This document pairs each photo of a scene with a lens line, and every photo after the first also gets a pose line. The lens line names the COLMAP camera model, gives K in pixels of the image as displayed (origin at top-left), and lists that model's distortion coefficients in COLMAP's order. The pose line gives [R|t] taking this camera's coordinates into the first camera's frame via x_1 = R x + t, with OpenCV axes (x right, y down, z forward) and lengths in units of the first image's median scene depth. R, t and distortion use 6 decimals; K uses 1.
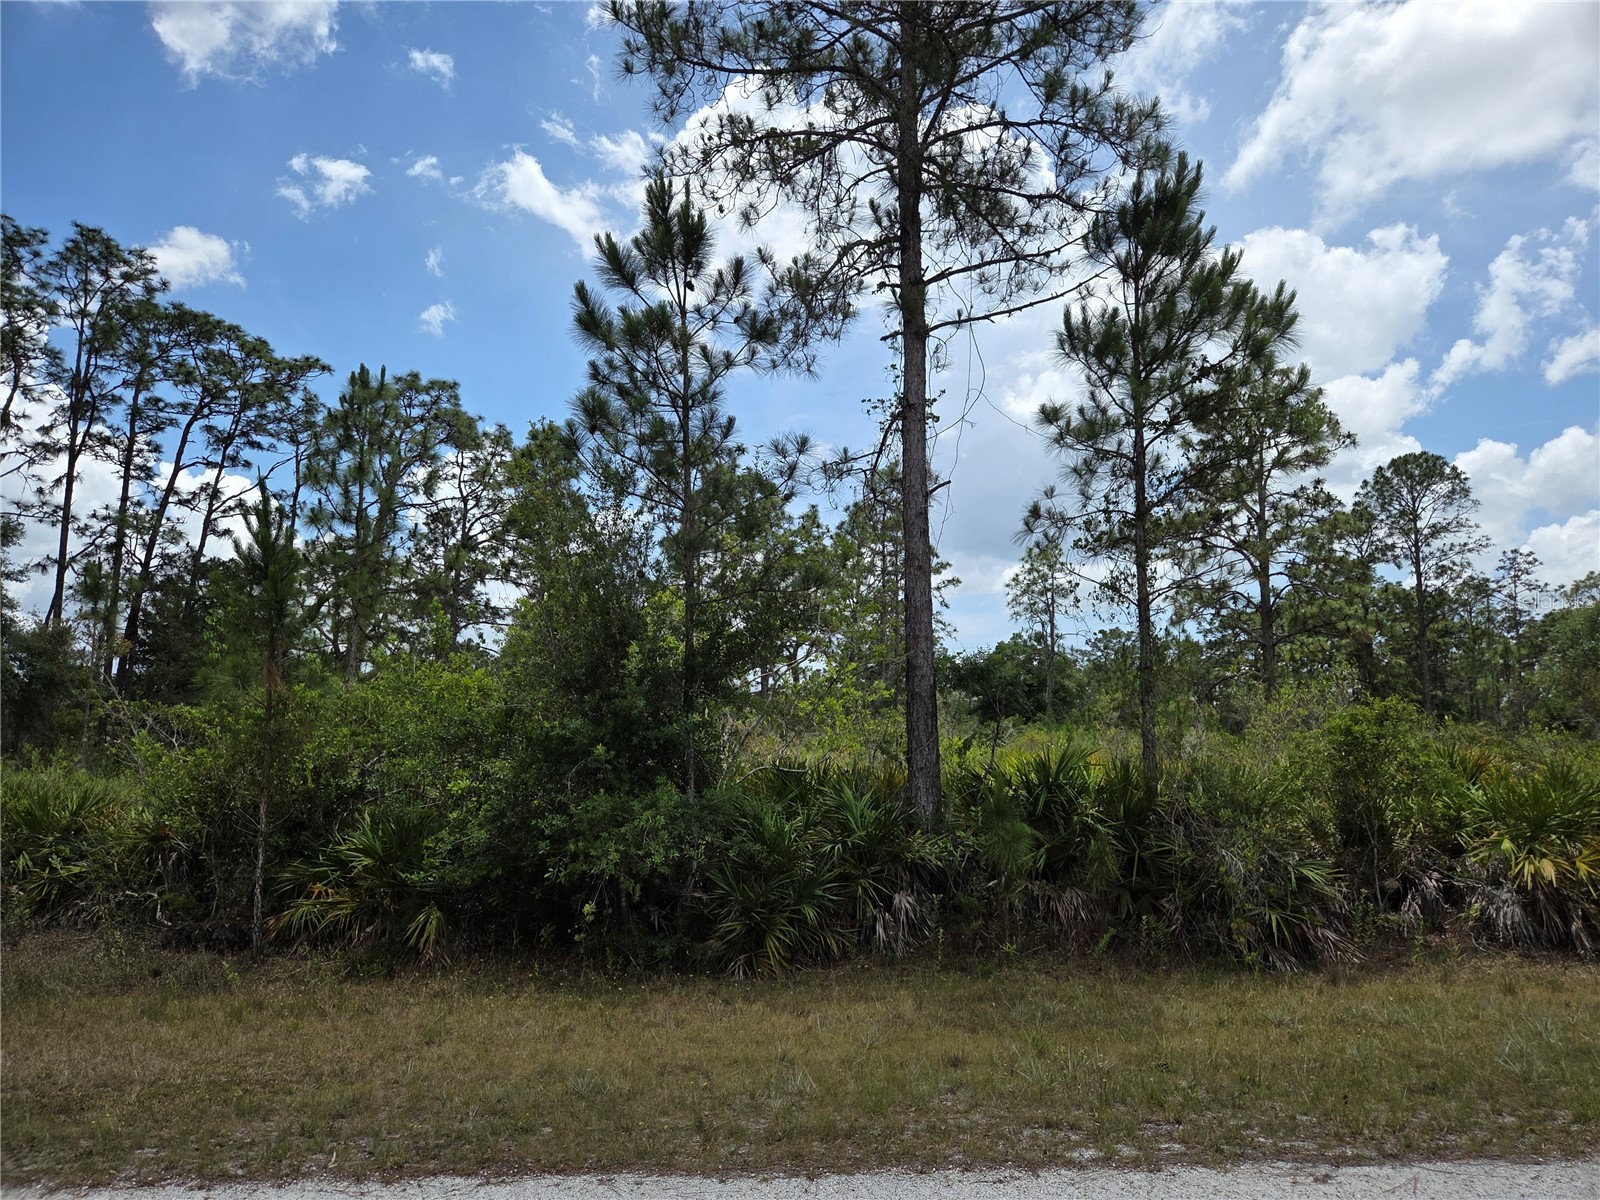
lens RADIAL K [[1056.8, 0, 798.7], [0, 1056.8, 607.7], [0, 0, 1]] dist [0.039194, -0.023755]
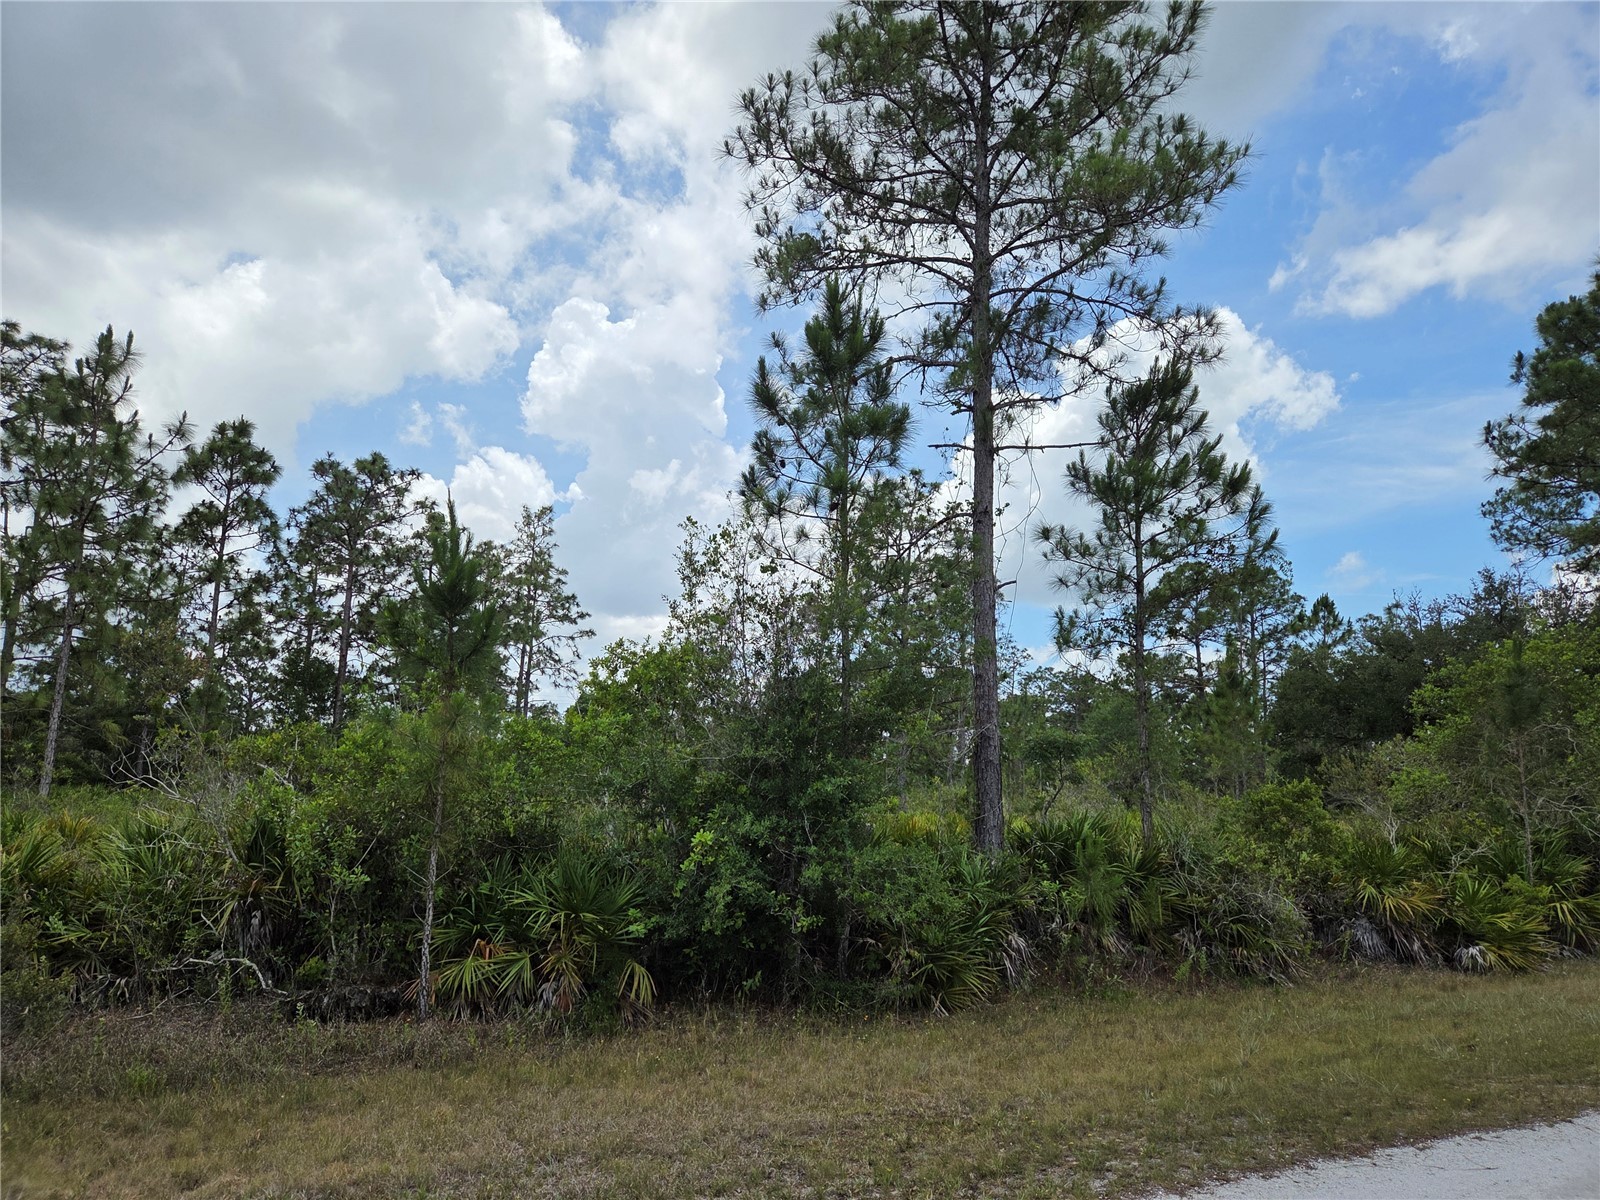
lens RADIAL K [[1056.8, 0, 793.5], [0, 1056.8, 615.0], [0, 0, 1]] dist [0.039194, -0.023755]
pose [[0.905982, 0.098139, 0.411784, -0.539378], [-0.081308, 0.994986, -0.058241, 0.006995], [-0.415435, 0.019284, 0.909418, 0.030389]]
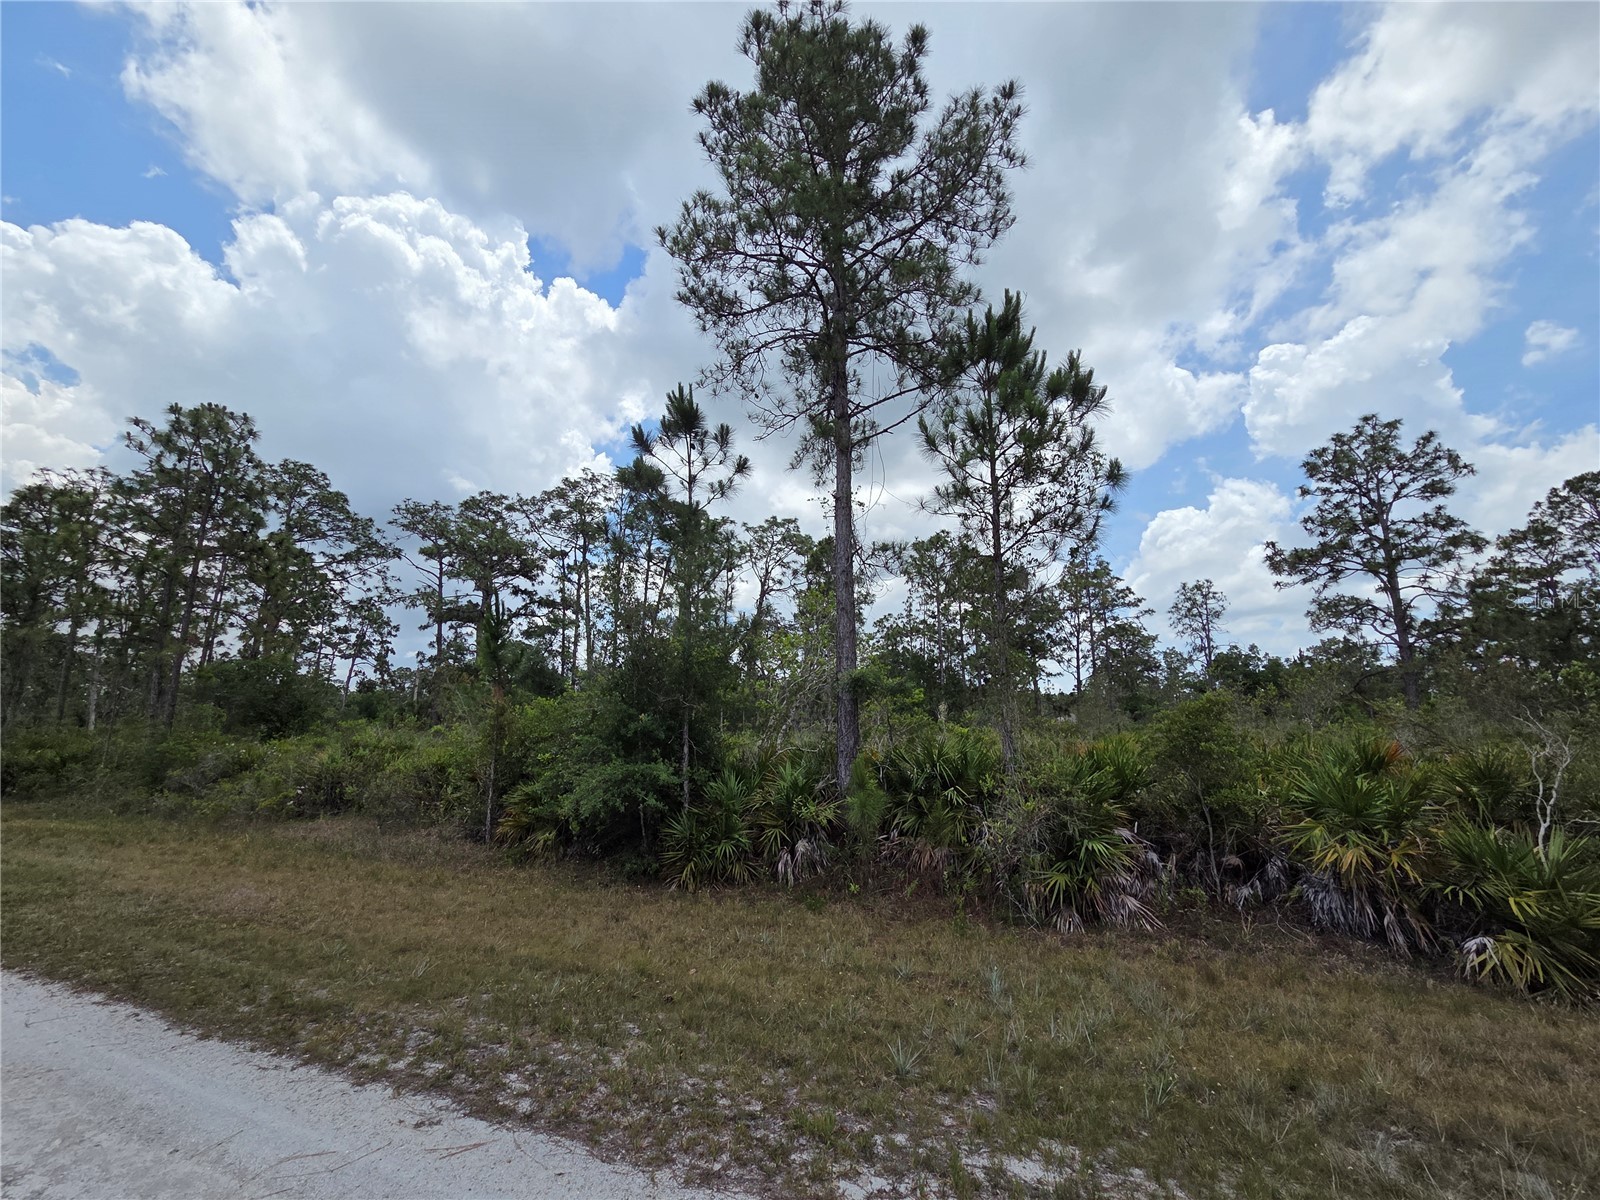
lens RADIAL K [[645.6, 0, 797.0], [0, 645.6, 589.6], [0, 0, 1]] dist [-0.002486, 0.001205]
pose [[0.911372, -0.084518, -0.402813, 0.393691], [0.050888, 0.994319, -0.093491, 0.015422], [0.408426, 0.064707, 0.910495, 0.165690]]
